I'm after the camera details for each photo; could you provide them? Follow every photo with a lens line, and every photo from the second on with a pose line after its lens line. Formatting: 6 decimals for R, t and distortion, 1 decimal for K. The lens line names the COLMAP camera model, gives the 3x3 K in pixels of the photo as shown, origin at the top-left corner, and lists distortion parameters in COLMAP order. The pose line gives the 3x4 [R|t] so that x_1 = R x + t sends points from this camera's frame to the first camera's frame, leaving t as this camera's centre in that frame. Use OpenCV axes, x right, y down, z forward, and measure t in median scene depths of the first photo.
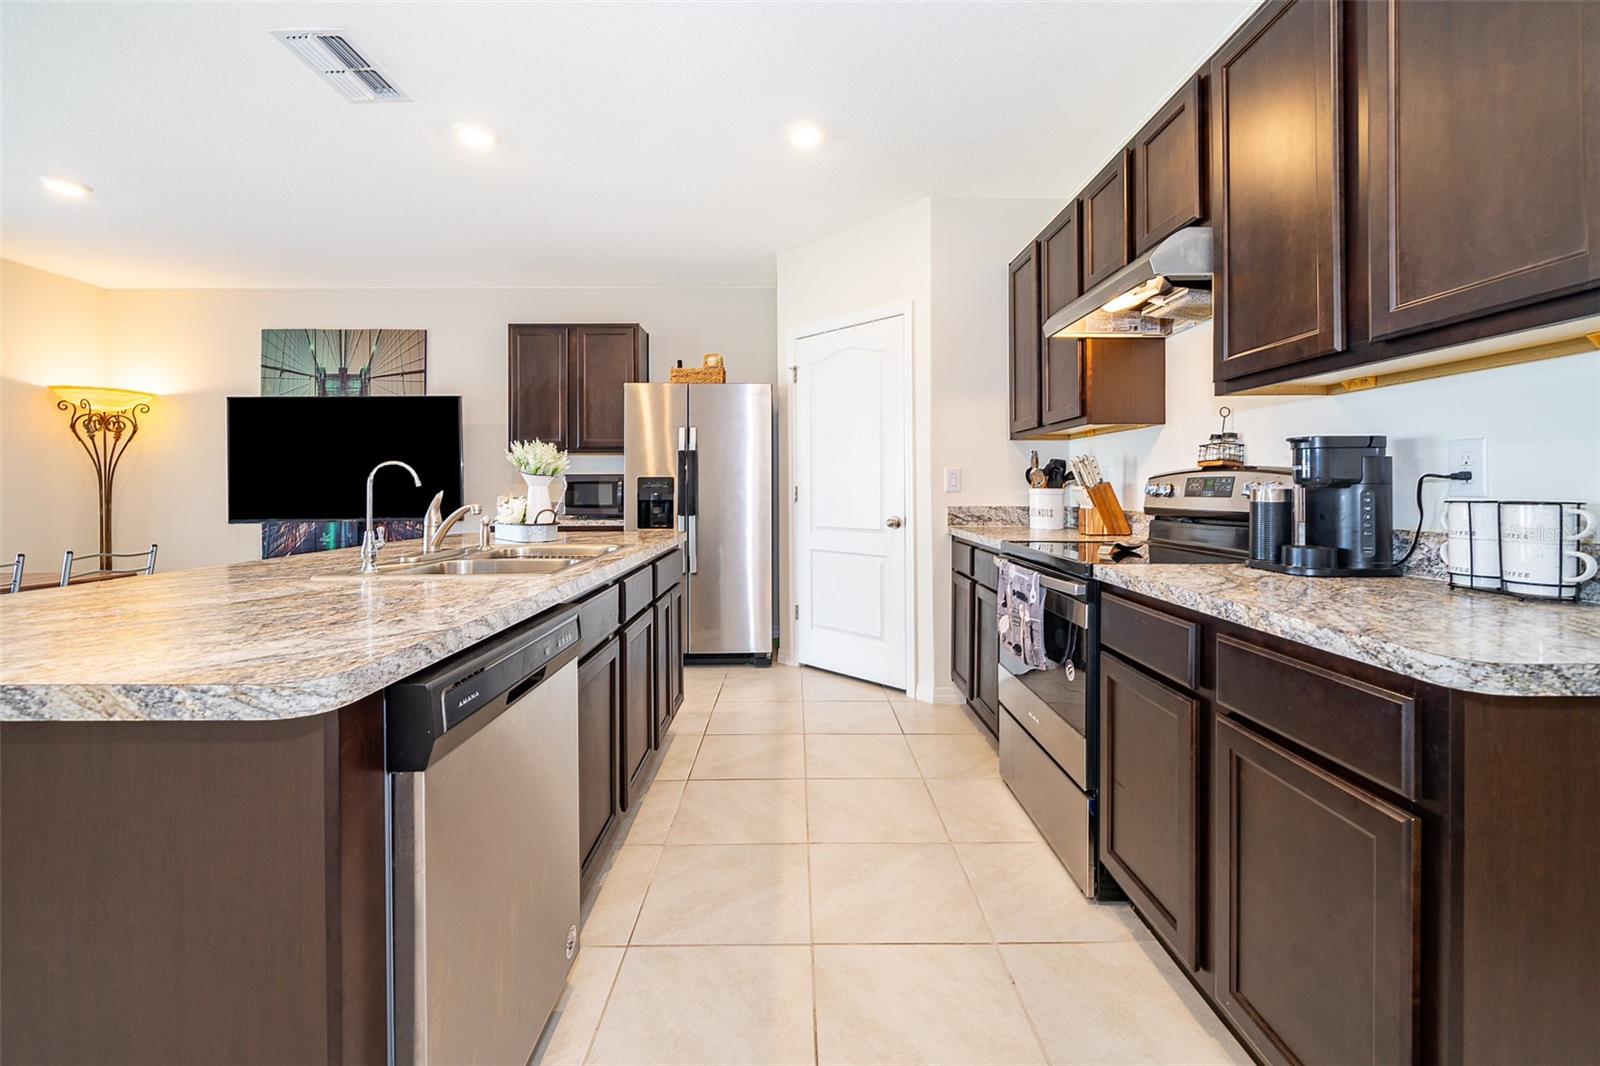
lens RADIAL K [[640.8, 0, 792.6], [0, 640.8, 491.2], [0, 0, 1]] dist [-0.000820, -0.000298]
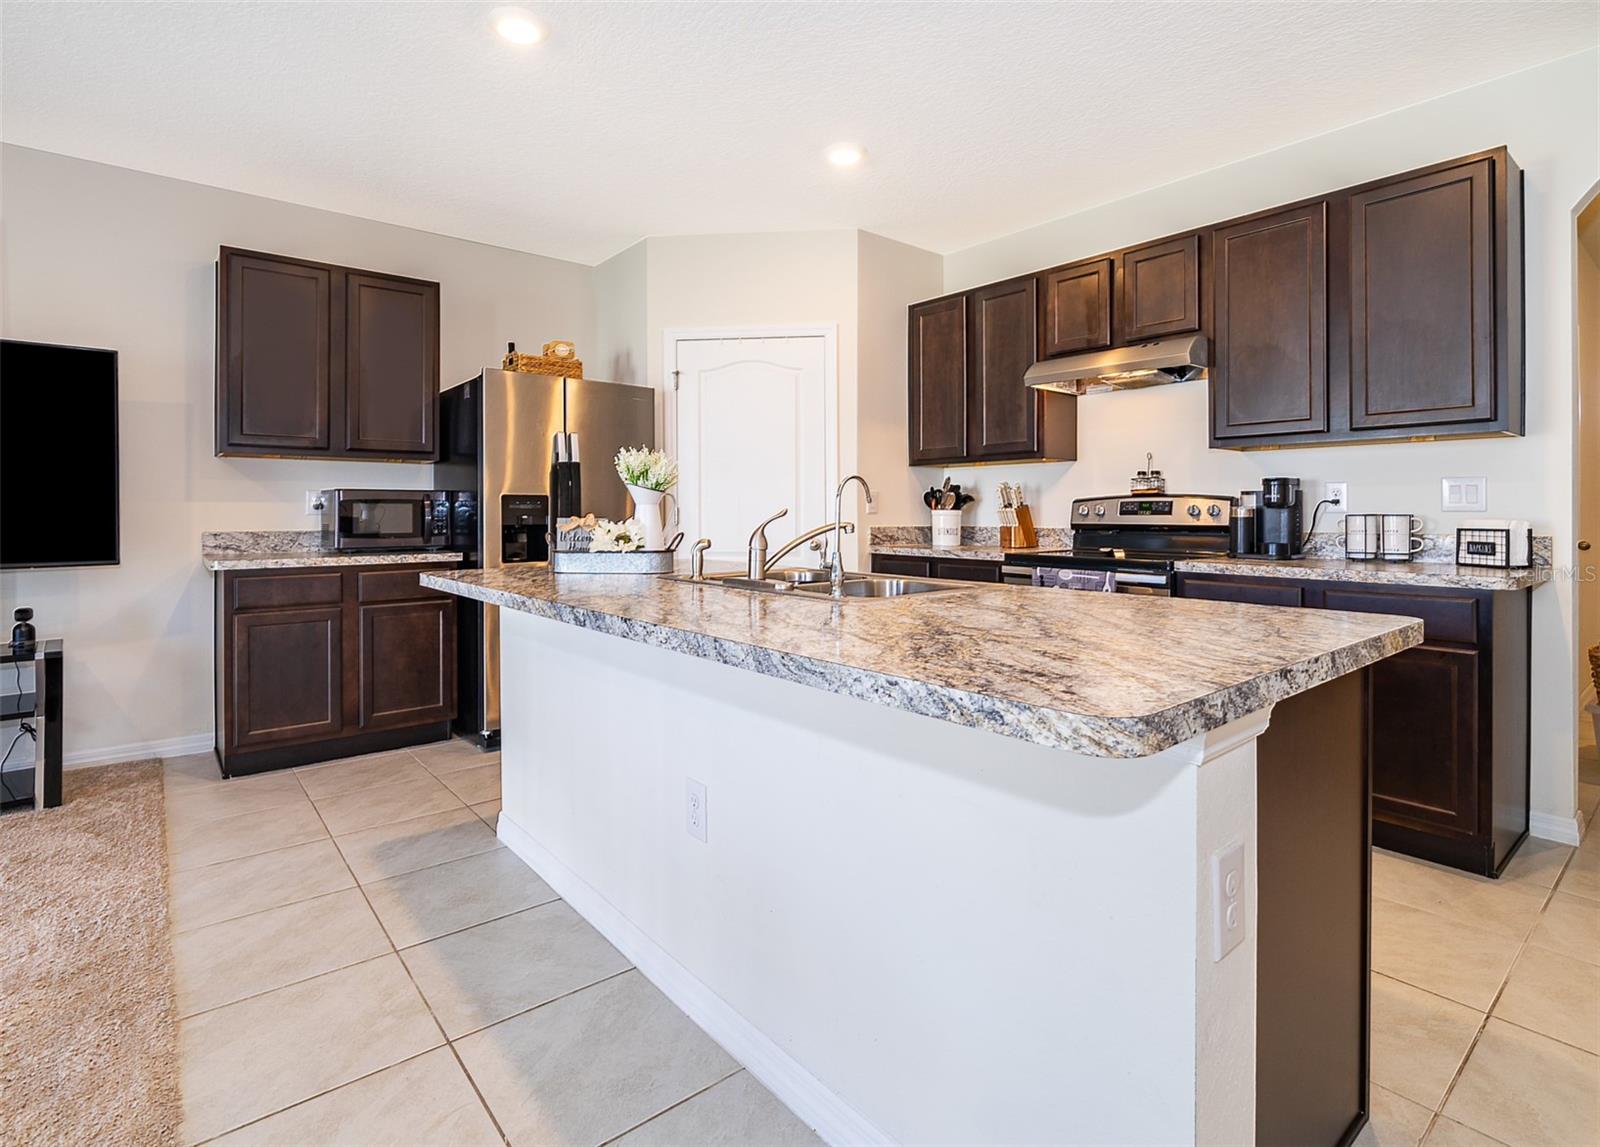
lens RADIAL K [[786.1, 0, 777.4], [0, 786.1, 510.0], [0, 0, 1]] dist [-0.002281, 0.000595]
pose [[0.780453, 0.002182, 0.625210, -0.499038], [0.003367, 0.999965, -0.007693, 0.003707], [-0.625205, 0.008110, 0.780419, 0.067732]]
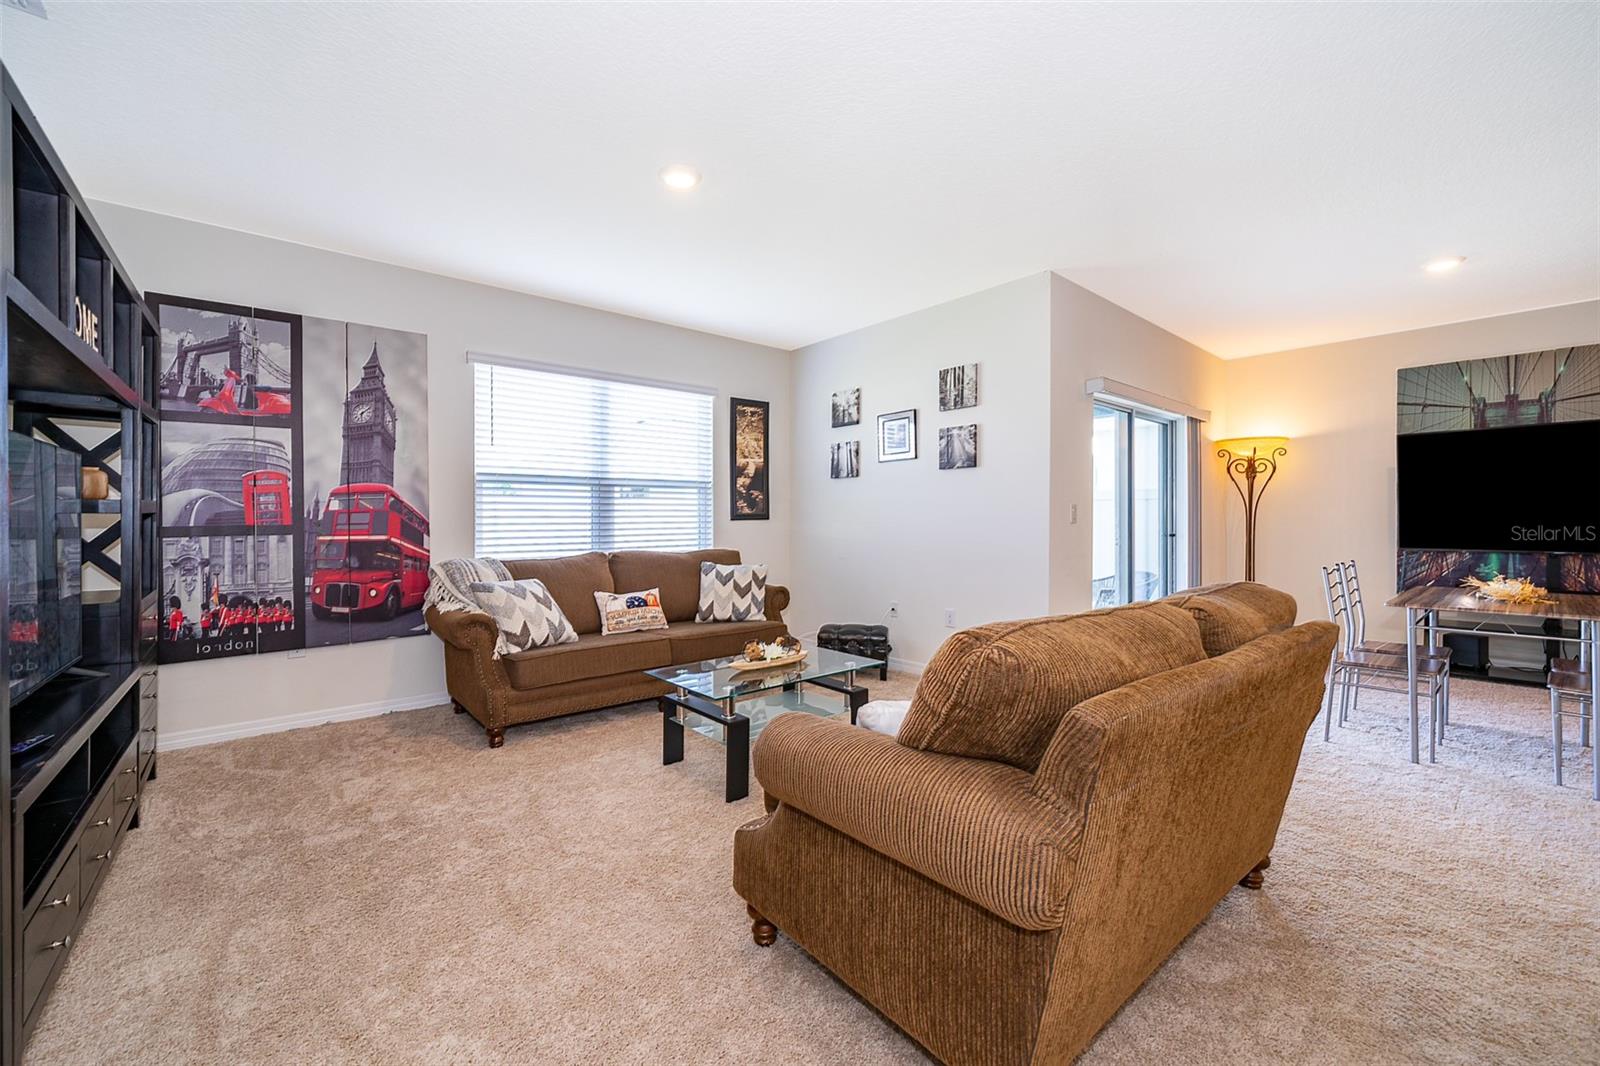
lens RADIAL K [[631.4, 0, 802.0], [0, 631.4, 520.1], [0, 0, 1]] dist [-0.000594, -0.000305]
pose [[0.650546, 0.004655, -0.759452, -0.715000], [-0.005868, 0.999982, 0.001103, 0.002835], [0.759444, 0.003739, 0.650562, -0.463681]]
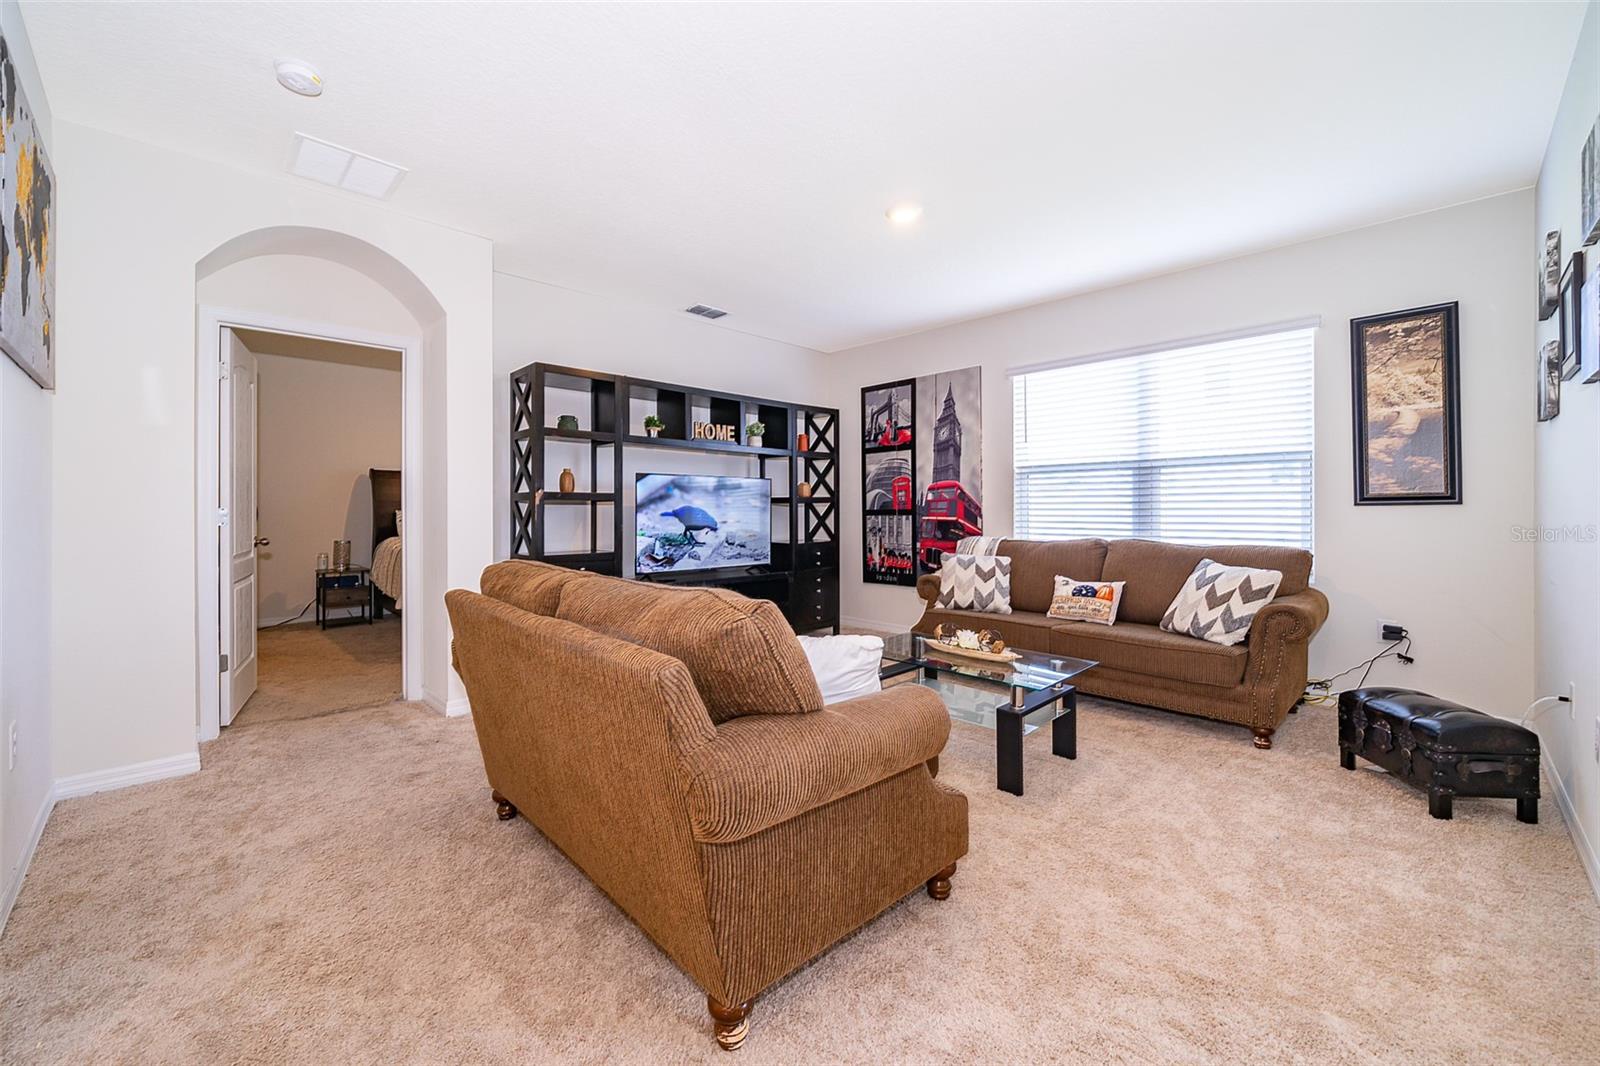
lens RADIAL K [[639.8, 0, 795.1], [0, 639.8, 506.8], [0, 0, 1]] dist [-0.000123, -0.000176]
pose [[-0.711149, 0.003415, -0.703033, -0.657249], [0.000471, 0.999990, 0.004381, 0.002732], [0.703041, 0.002784, -0.711144, 0.259507]]
